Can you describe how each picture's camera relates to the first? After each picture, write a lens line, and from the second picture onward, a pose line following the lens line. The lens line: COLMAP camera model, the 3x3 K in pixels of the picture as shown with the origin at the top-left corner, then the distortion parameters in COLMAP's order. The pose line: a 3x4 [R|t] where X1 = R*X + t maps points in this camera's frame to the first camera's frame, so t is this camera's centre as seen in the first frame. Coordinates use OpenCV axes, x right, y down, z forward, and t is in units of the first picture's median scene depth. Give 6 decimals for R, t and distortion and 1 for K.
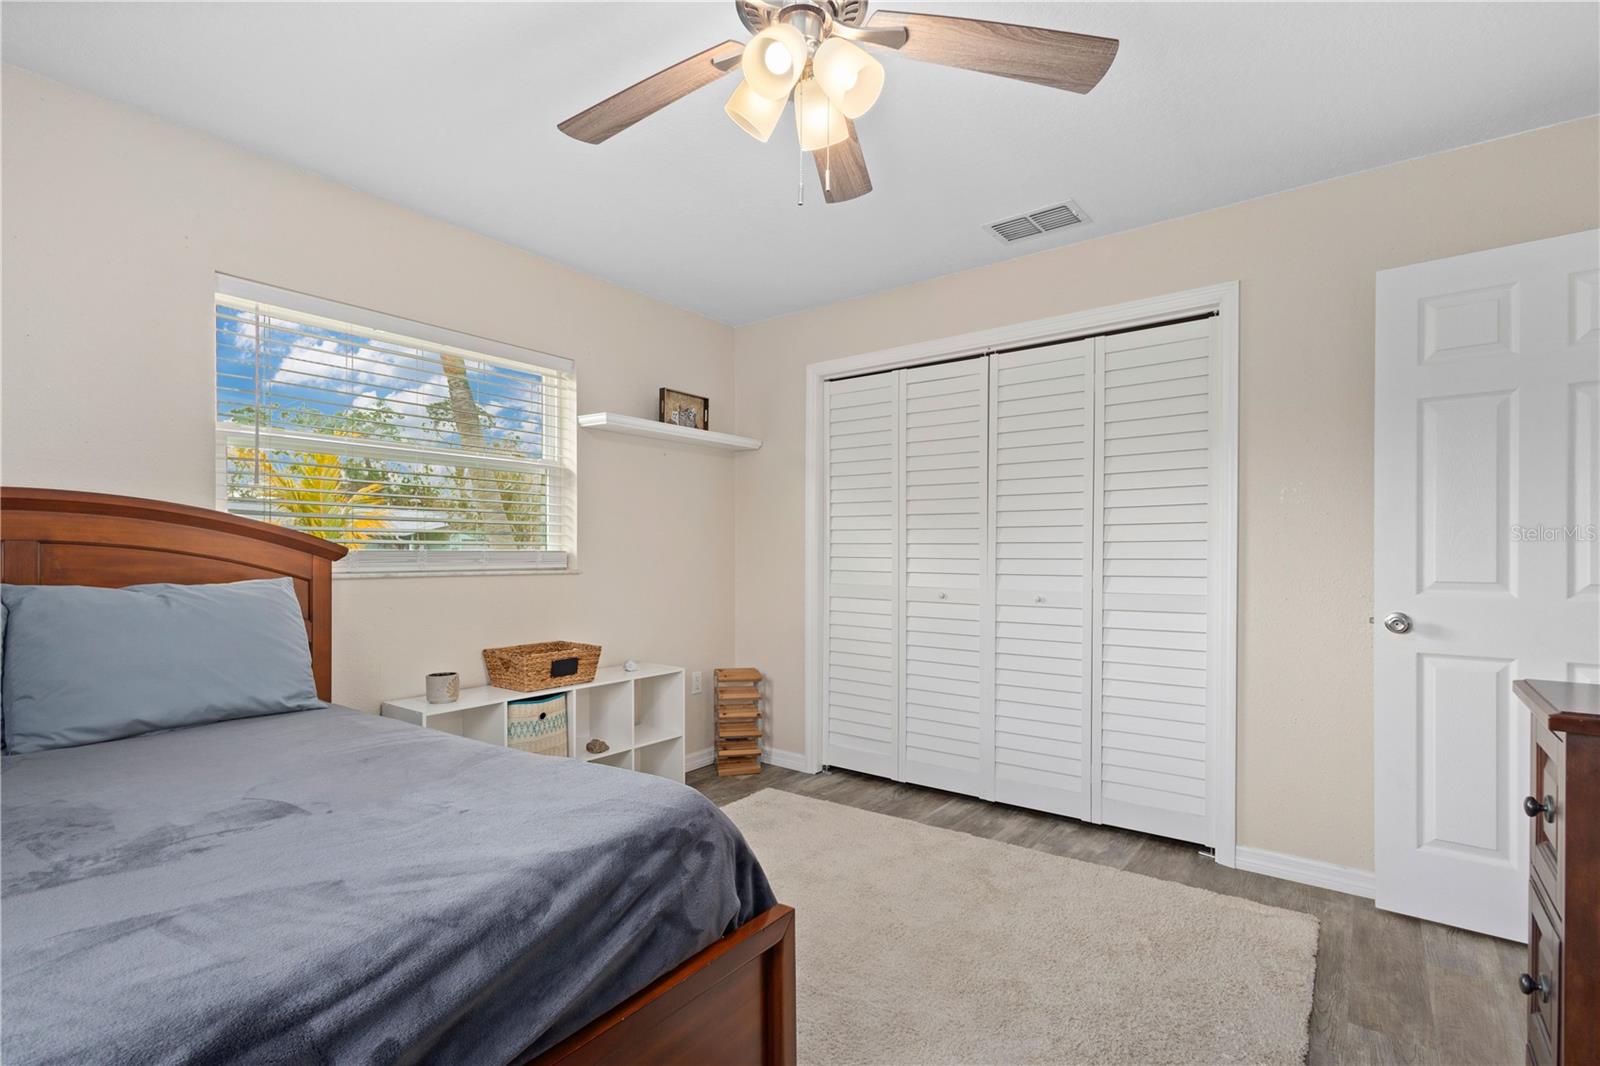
lens RADIAL K [[738.5, 0, 807.8], [0, 738.5, 566.6], [0, 0, 1]] dist [0.010413, -0.003087]
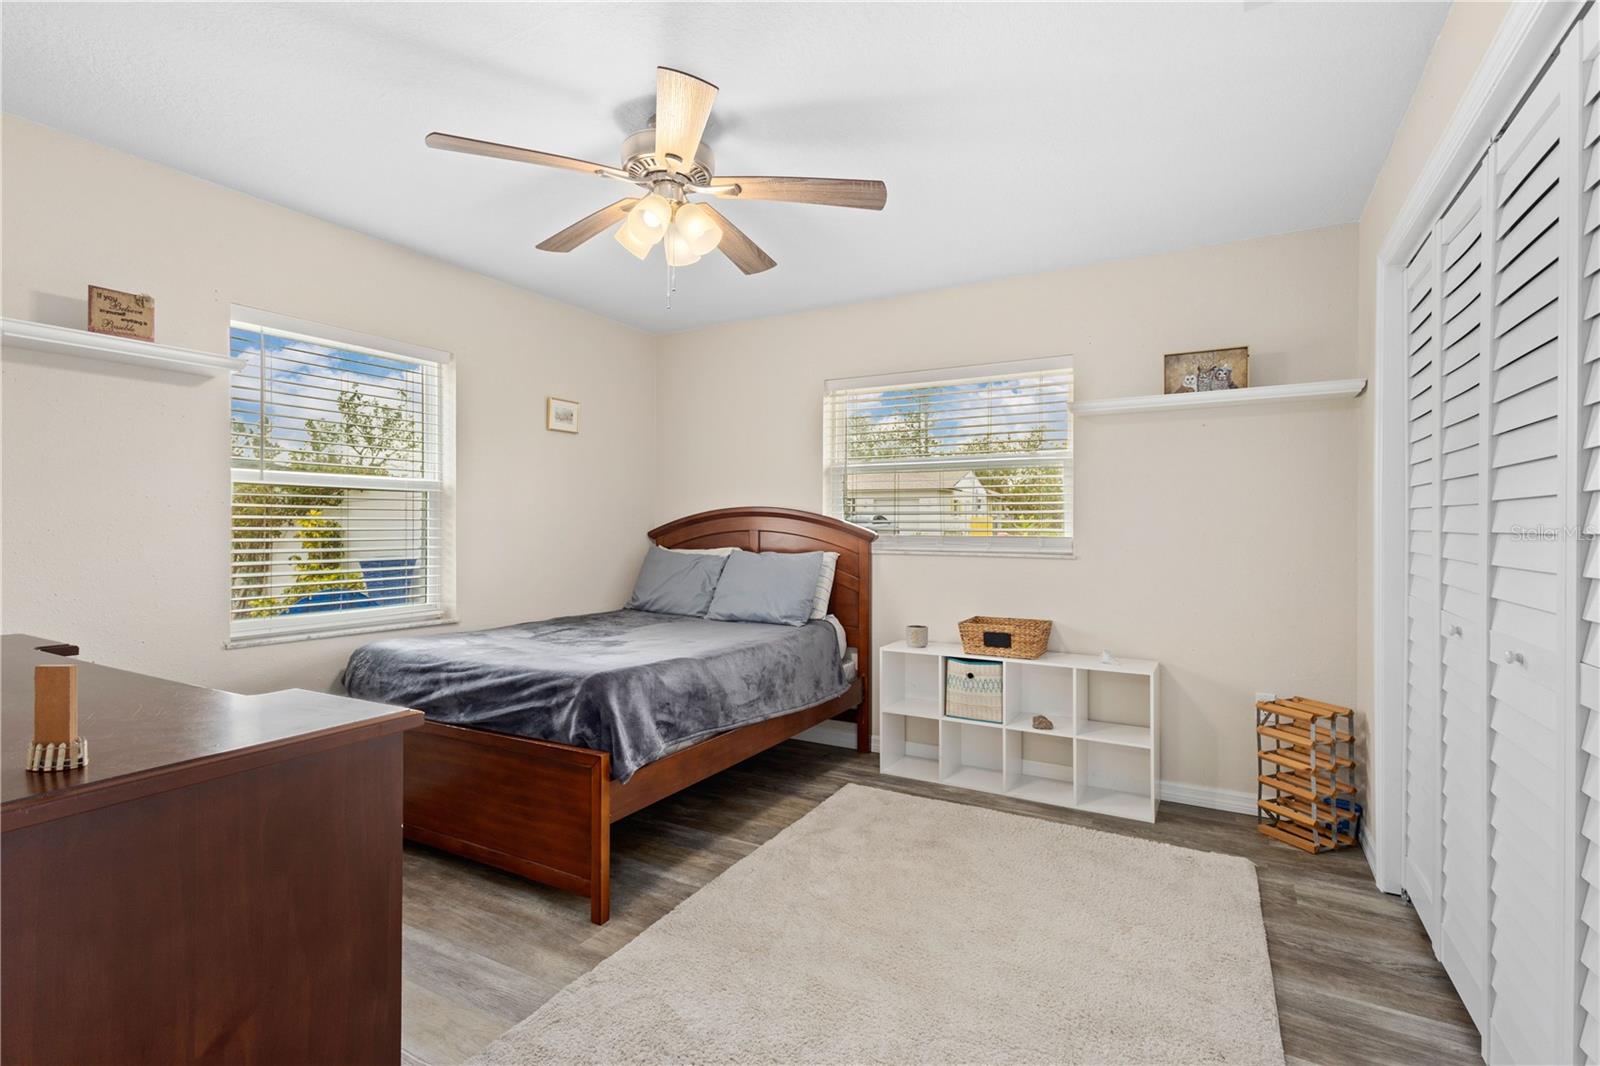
lens RADIAL K [[738.5, 0, 799.4], [0, 738.5, 529.3], [0, 0, 1]] dist [0.010413, -0.003087]
pose [[0.130124, 0.001085, -0.991497, 0.706739], [-0.019586, 0.999807, -0.001476, -0.024438], [0.991304, 0.019612, 0.130120, 0.507719]]
